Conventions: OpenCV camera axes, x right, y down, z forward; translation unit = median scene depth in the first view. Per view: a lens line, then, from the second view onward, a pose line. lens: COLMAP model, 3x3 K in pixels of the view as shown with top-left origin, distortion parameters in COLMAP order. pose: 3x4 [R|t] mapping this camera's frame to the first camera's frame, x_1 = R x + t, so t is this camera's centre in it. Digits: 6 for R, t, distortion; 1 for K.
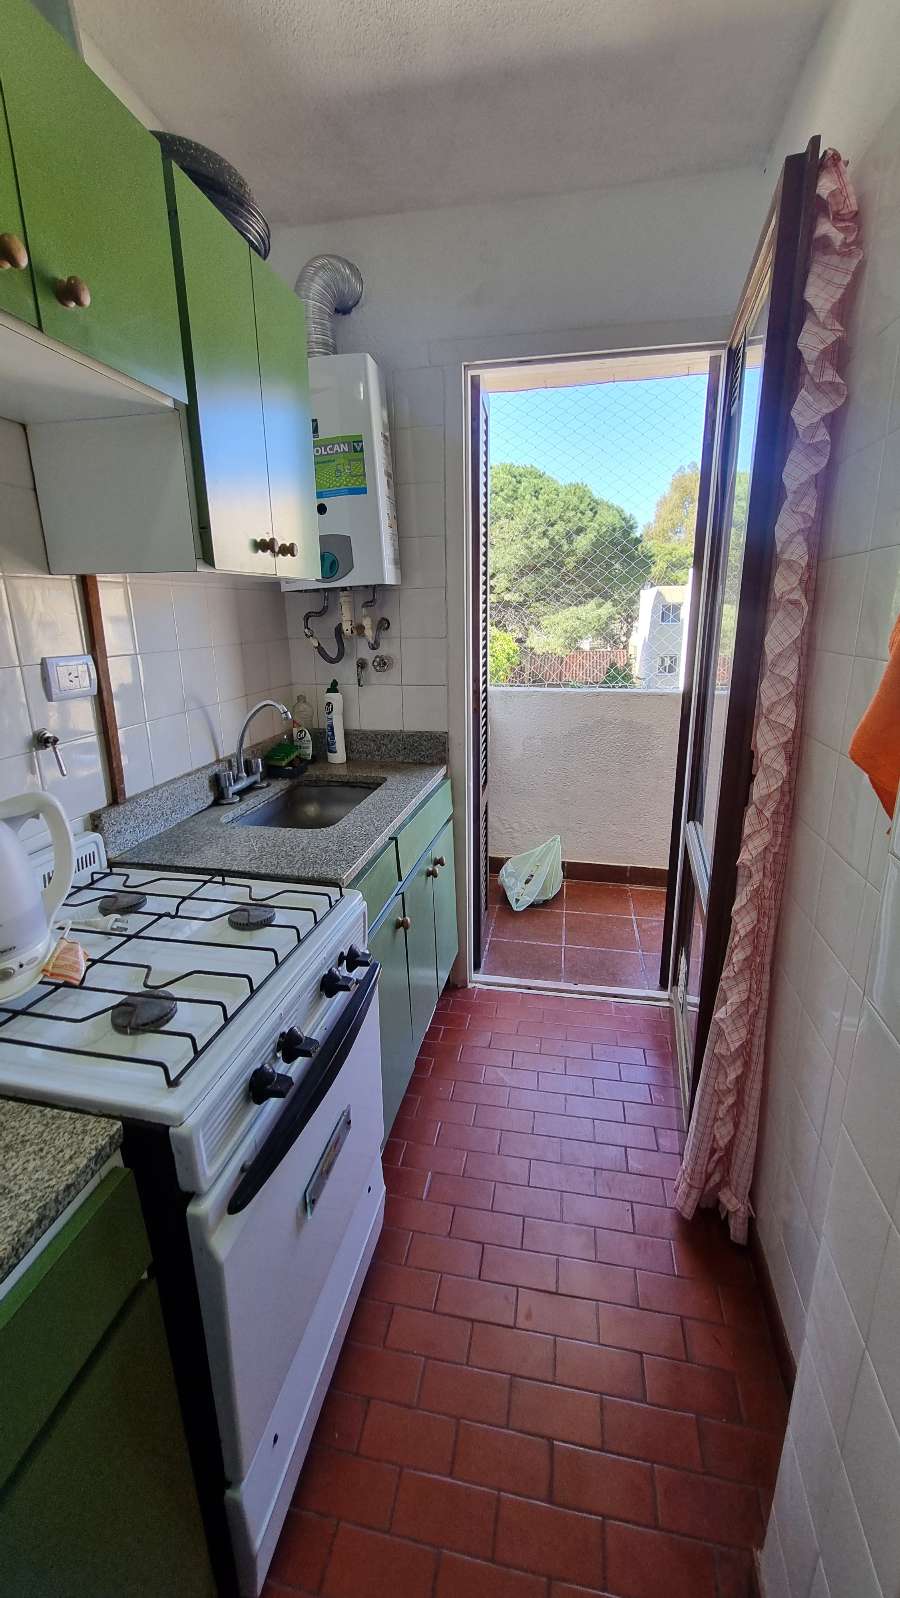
lens RADIAL K [[633.7, 0, 451.1], [0, 633.7, 782.6], [0, 0, 1]] dist [-0.000615, -0.000056]
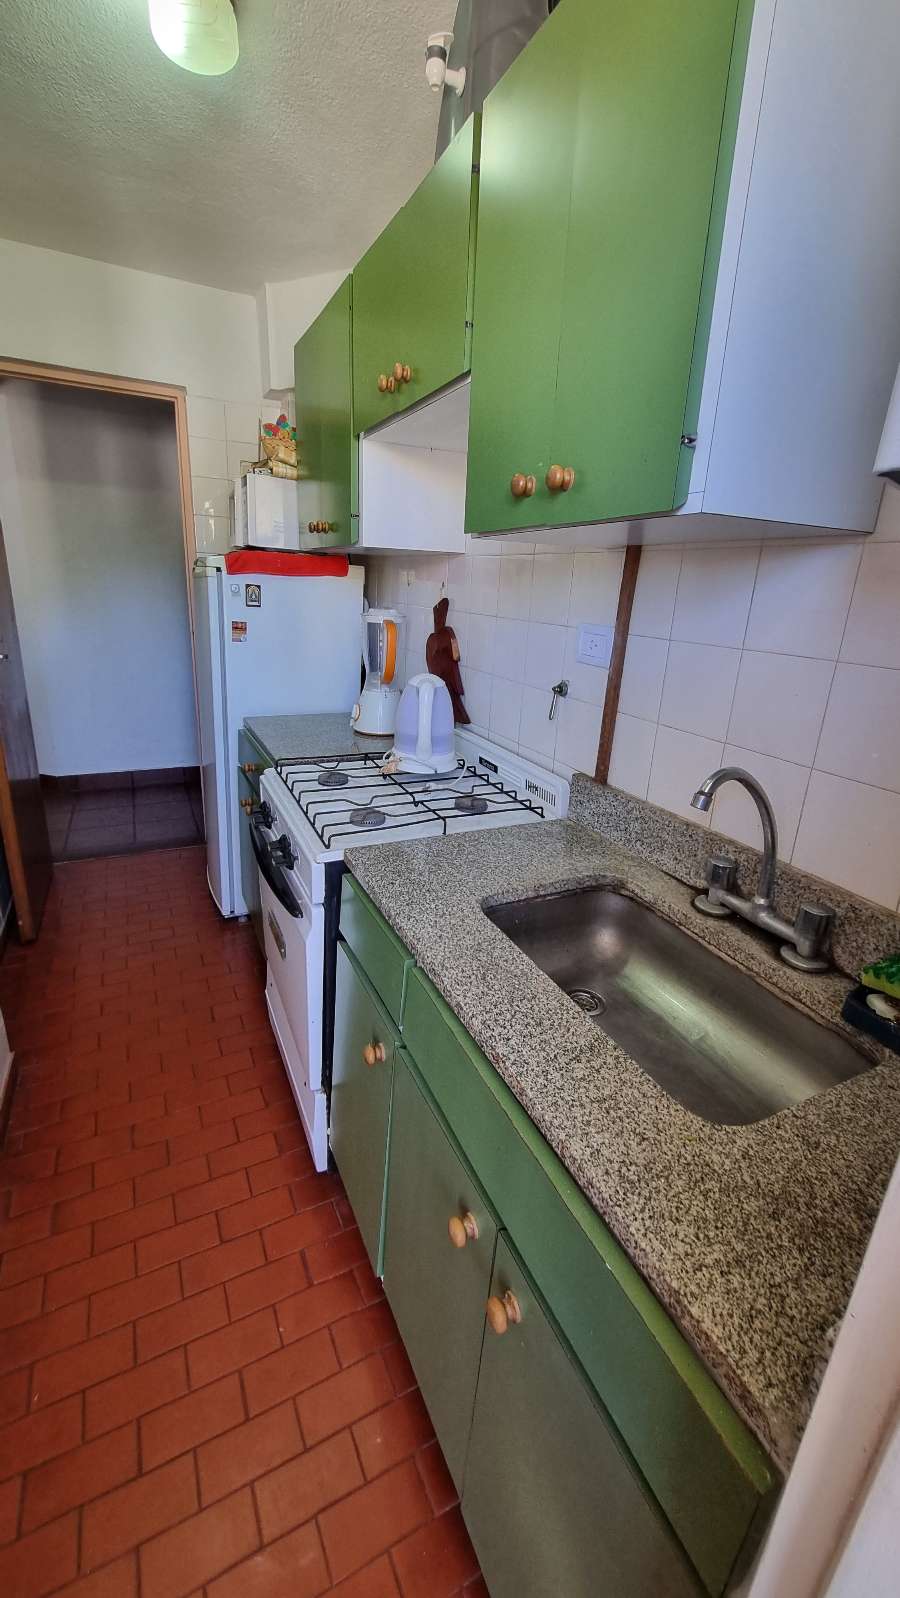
lens RADIAL K [[633.7, 0, 451.1], [0, 633.7, 782.6], [0, 0, 1]] dist [-0.000615, -0.000056]
pose [[-0.793027, 0.161817, -0.587302, 0.219687], [-0.192103, 0.848459, 0.493167, -0.390294], [0.578104, 0.503918, -0.641765, 1.442912]]
